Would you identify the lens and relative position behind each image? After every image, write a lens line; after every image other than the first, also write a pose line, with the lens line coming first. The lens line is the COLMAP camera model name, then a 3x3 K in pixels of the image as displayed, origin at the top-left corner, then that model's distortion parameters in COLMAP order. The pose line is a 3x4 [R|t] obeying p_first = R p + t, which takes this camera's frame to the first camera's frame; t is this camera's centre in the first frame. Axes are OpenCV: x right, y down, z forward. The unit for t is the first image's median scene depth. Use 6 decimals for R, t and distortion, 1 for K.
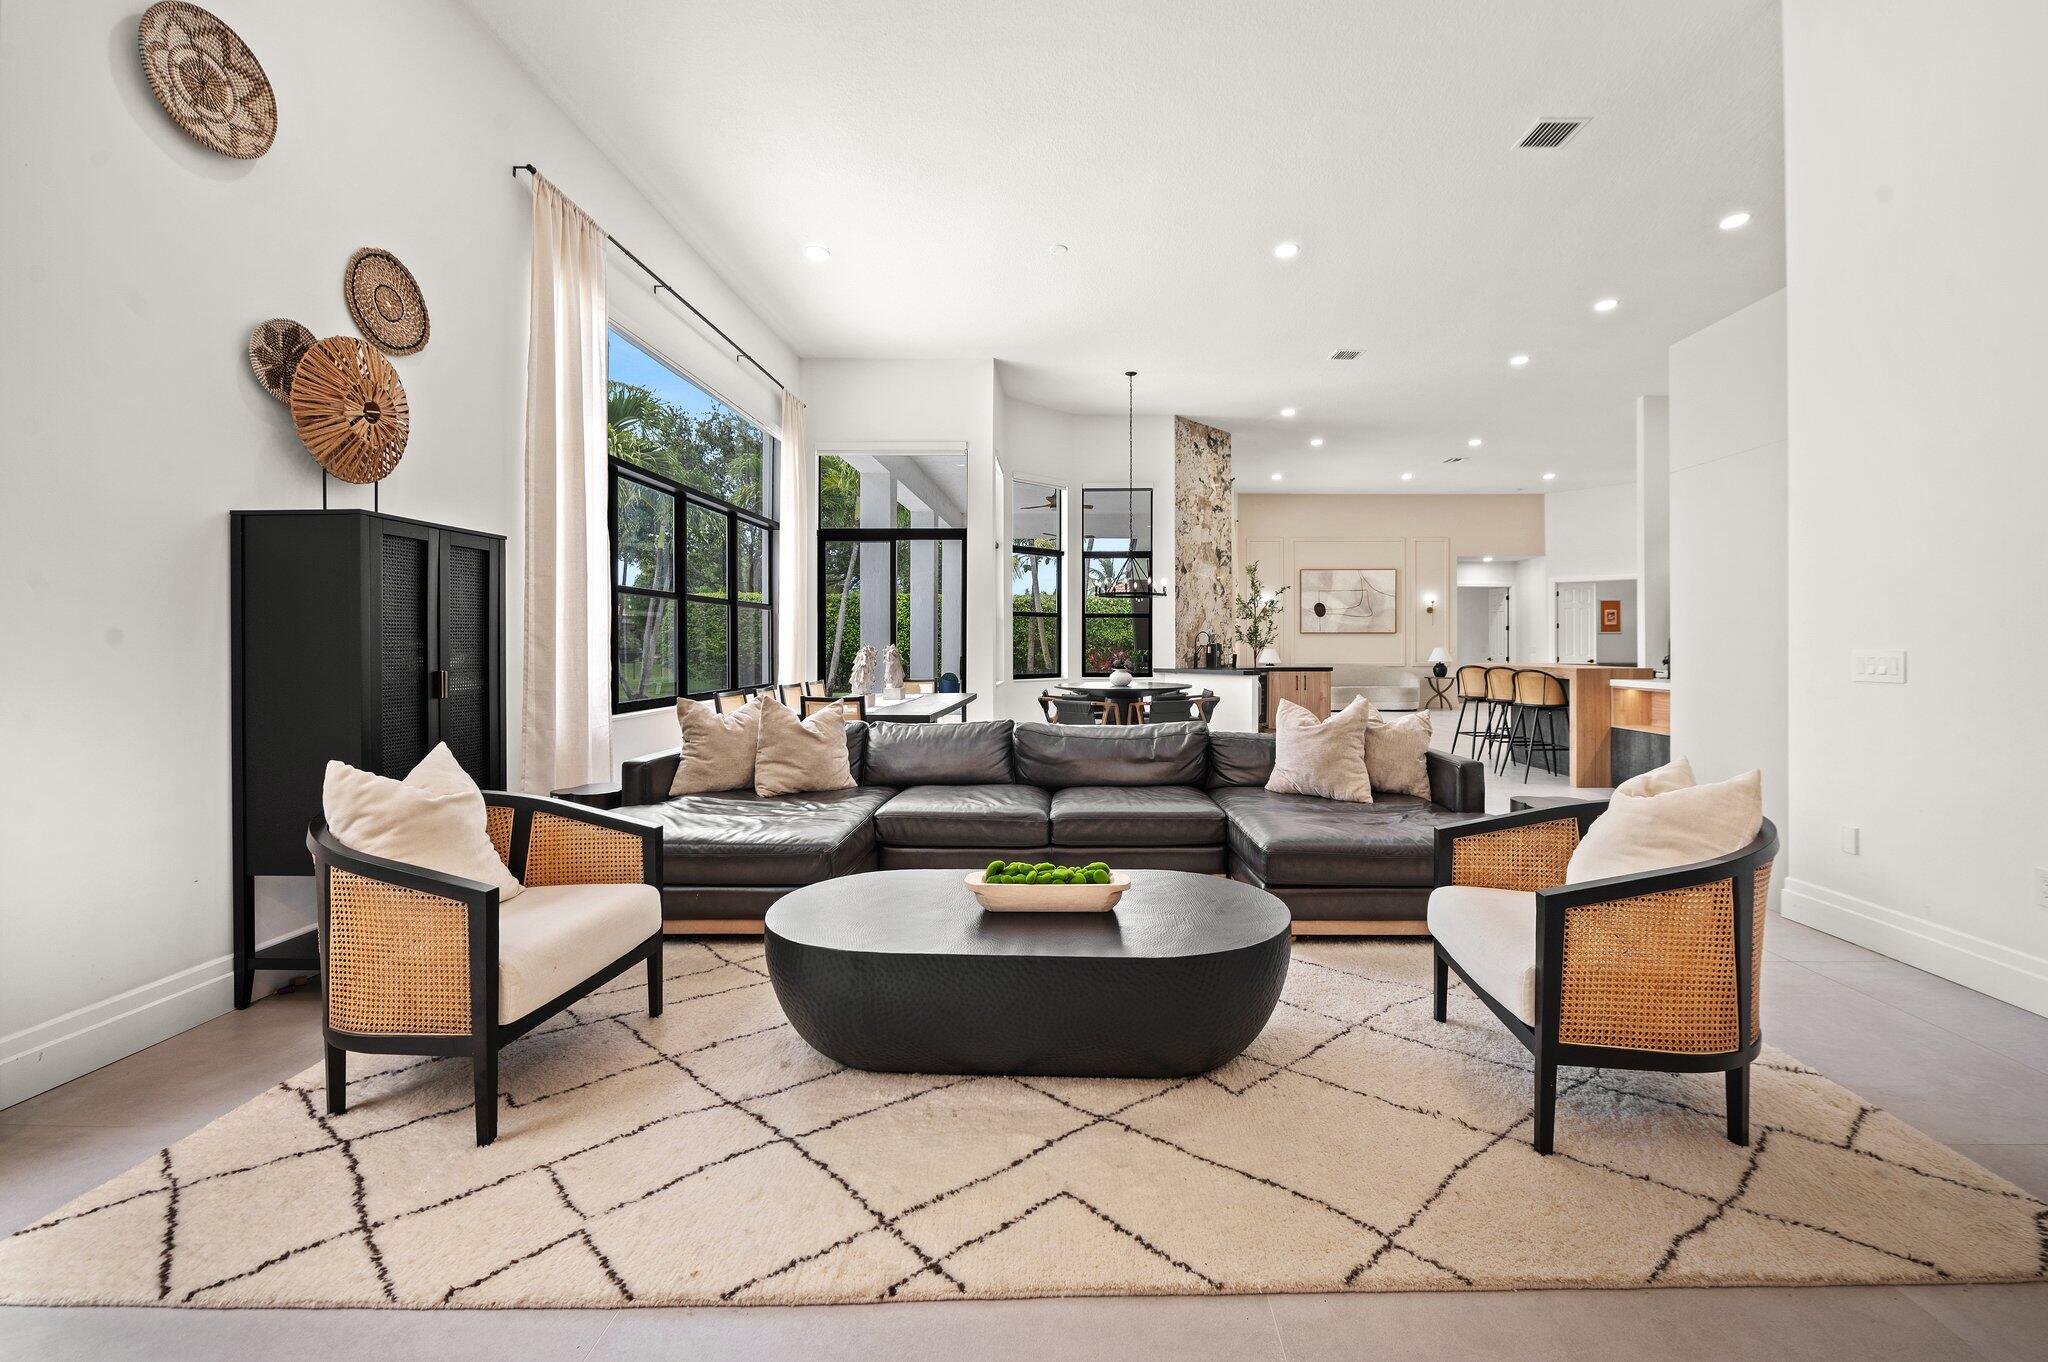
lens RADIAL K [[825.9, 0, 1061.3], [0, 825.9, 644.5], [0, 0, 1]] dist [-0.009376, -0.000264]
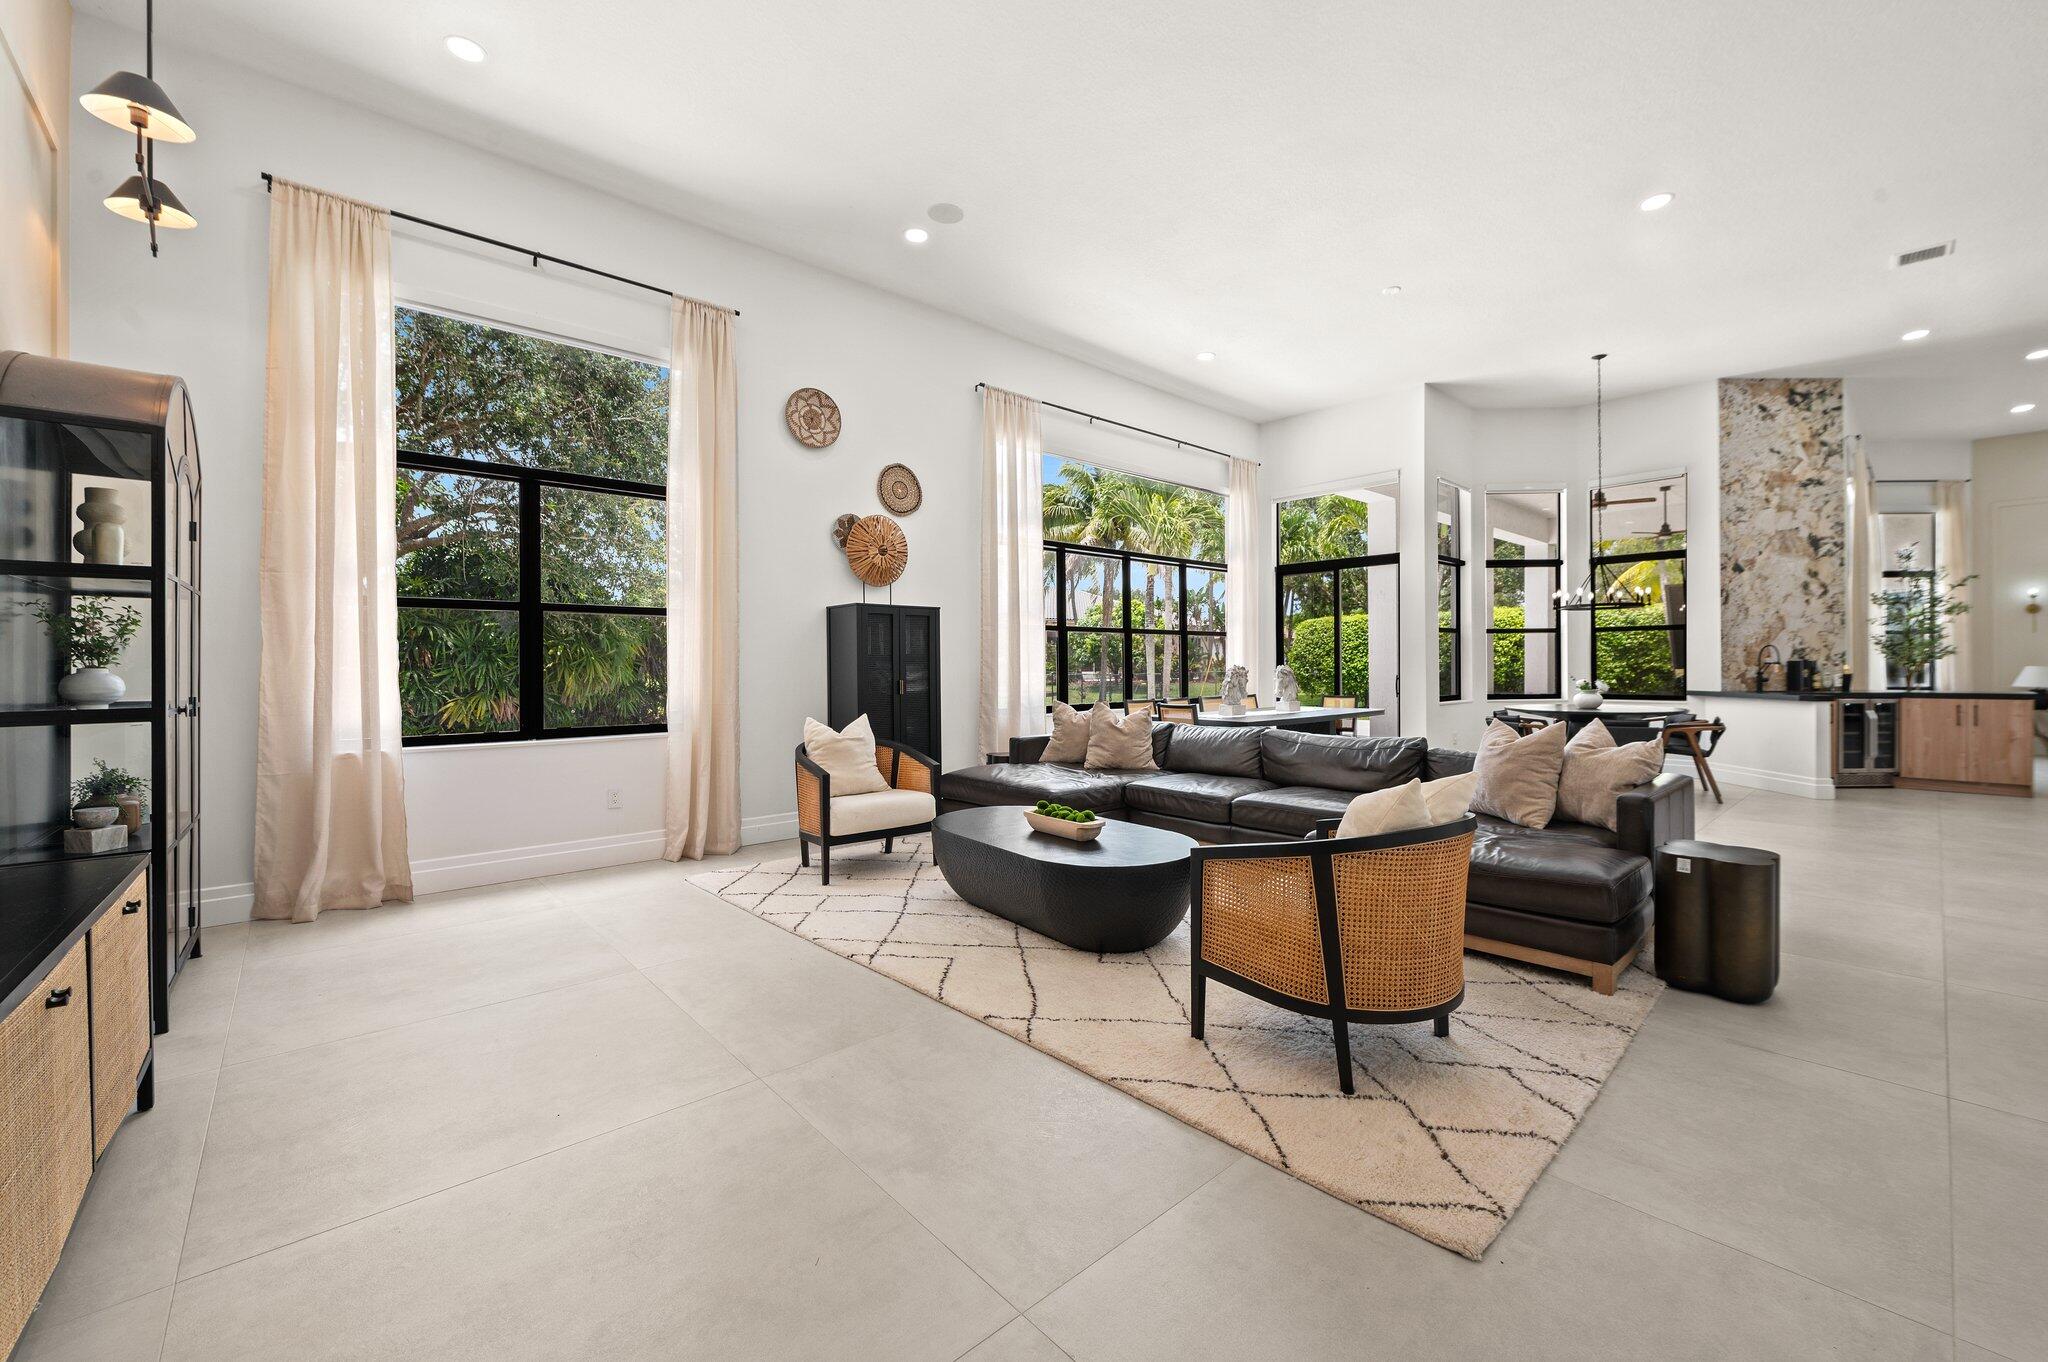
lens RADIAL K [[810.3, 0, 1062.8], [0, 810.3, 667.2], [0, 0, 1]] dist [-0.000206, -0.003454]
pose [[0.695565, -0.002549, -0.718458, 0.386735], [0.006151, 0.999978, 0.002407, -0.000414], [0.718436, -0.006093, 0.695566, -0.026024]]
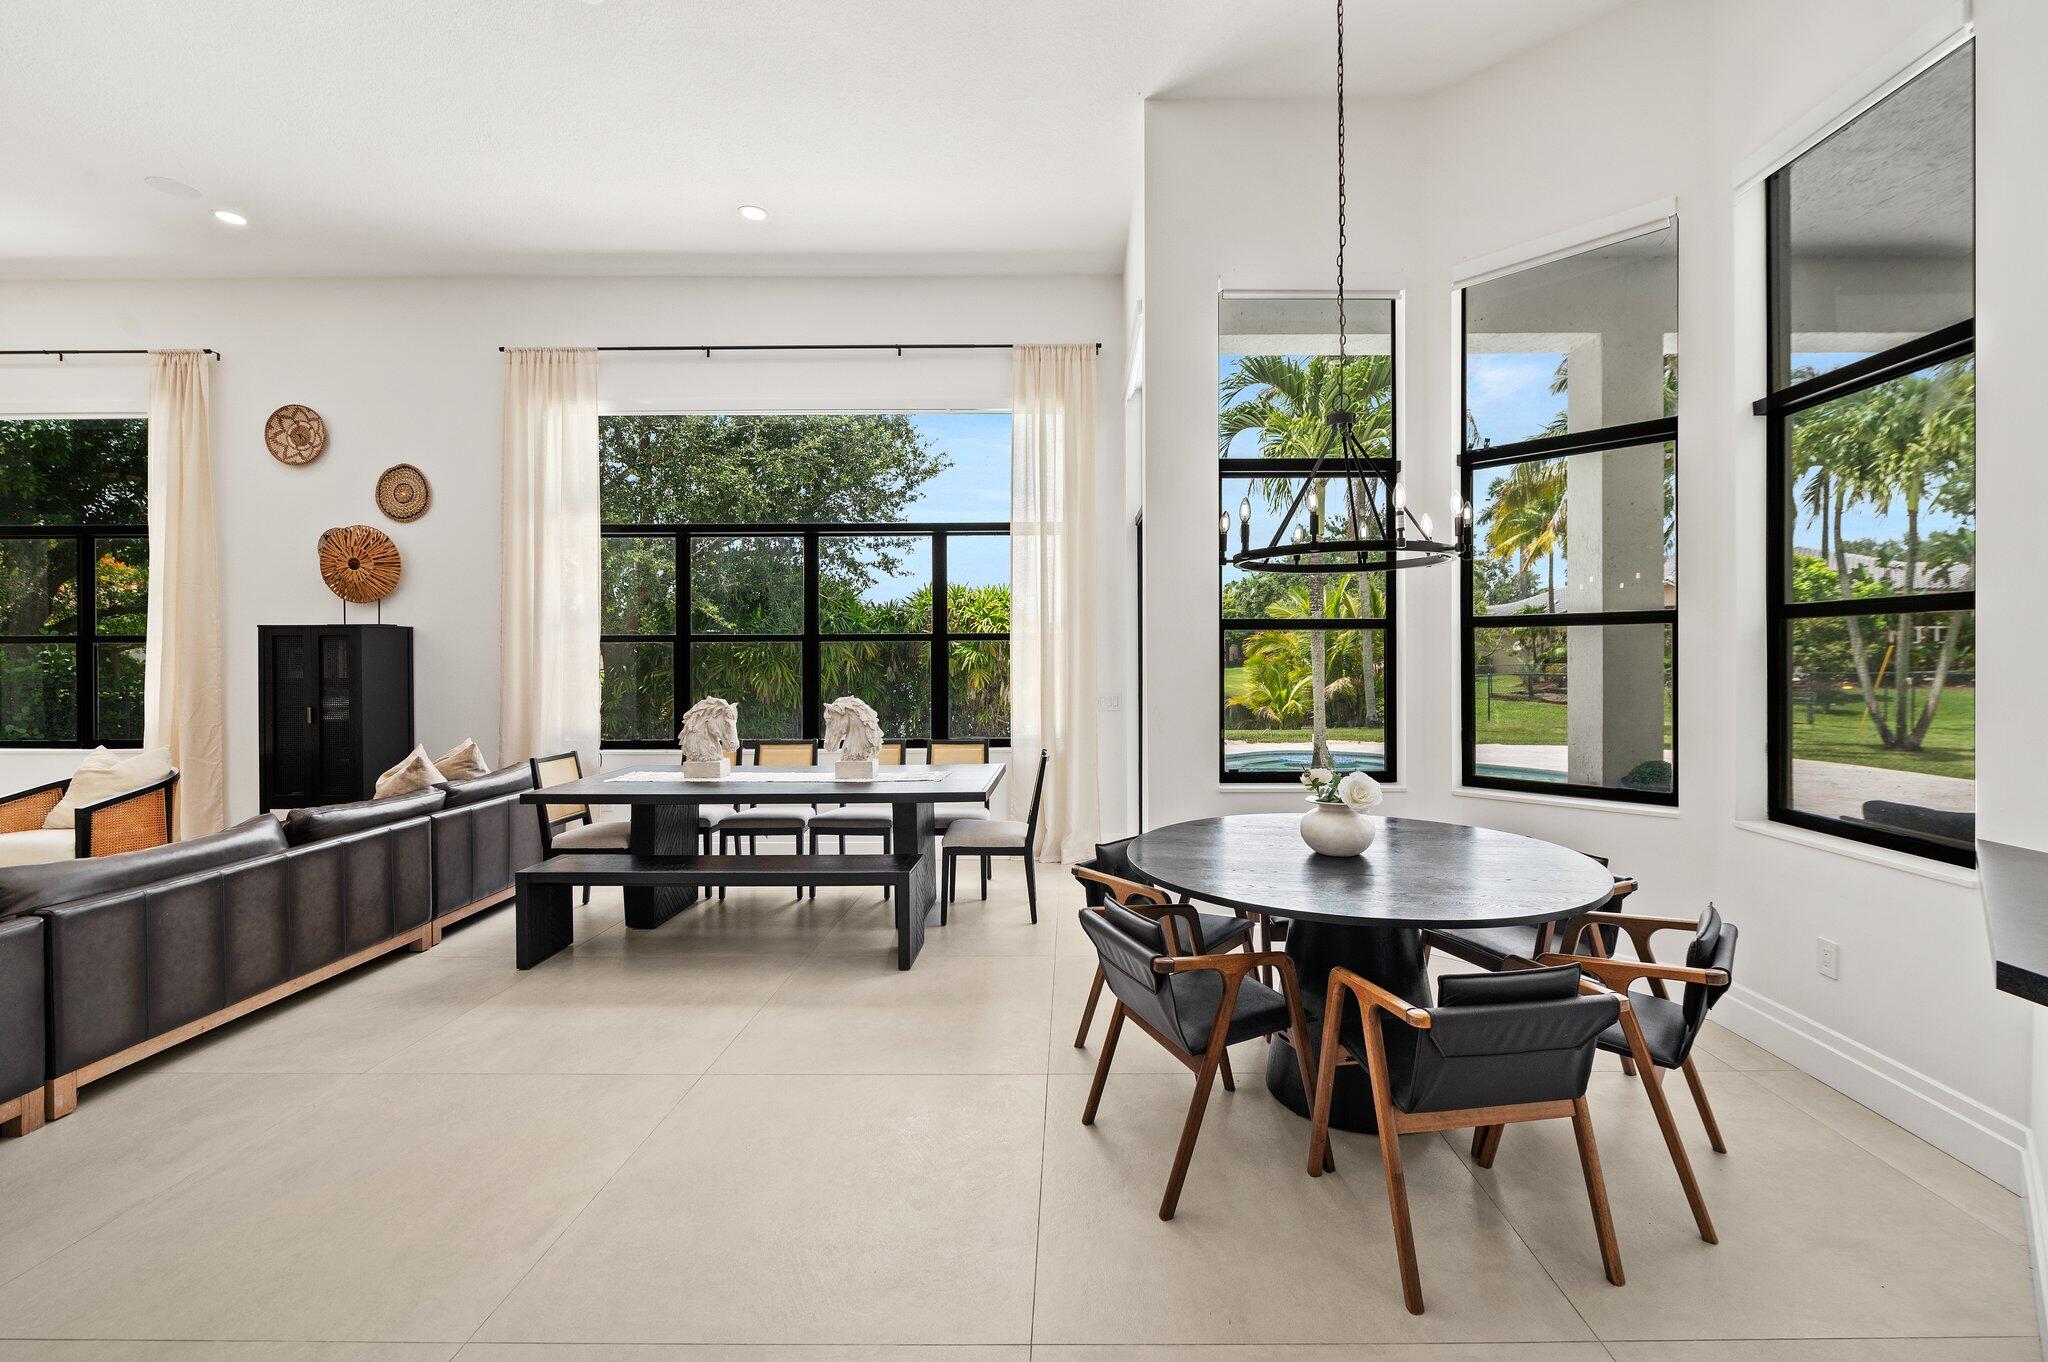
lens RADIAL K [[886.7, 0, 1067.7], [0, 886.7, 660.3], [0, 0, 1]] dist [-0.003491, -0.000436]
pose [[0.014587, 0.003313, -0.999888, 0.505144], [0.003440, 0.999988, 0.003363, -0.031280], [0.999888, -0.003489, 0.014575, 1.123660]]
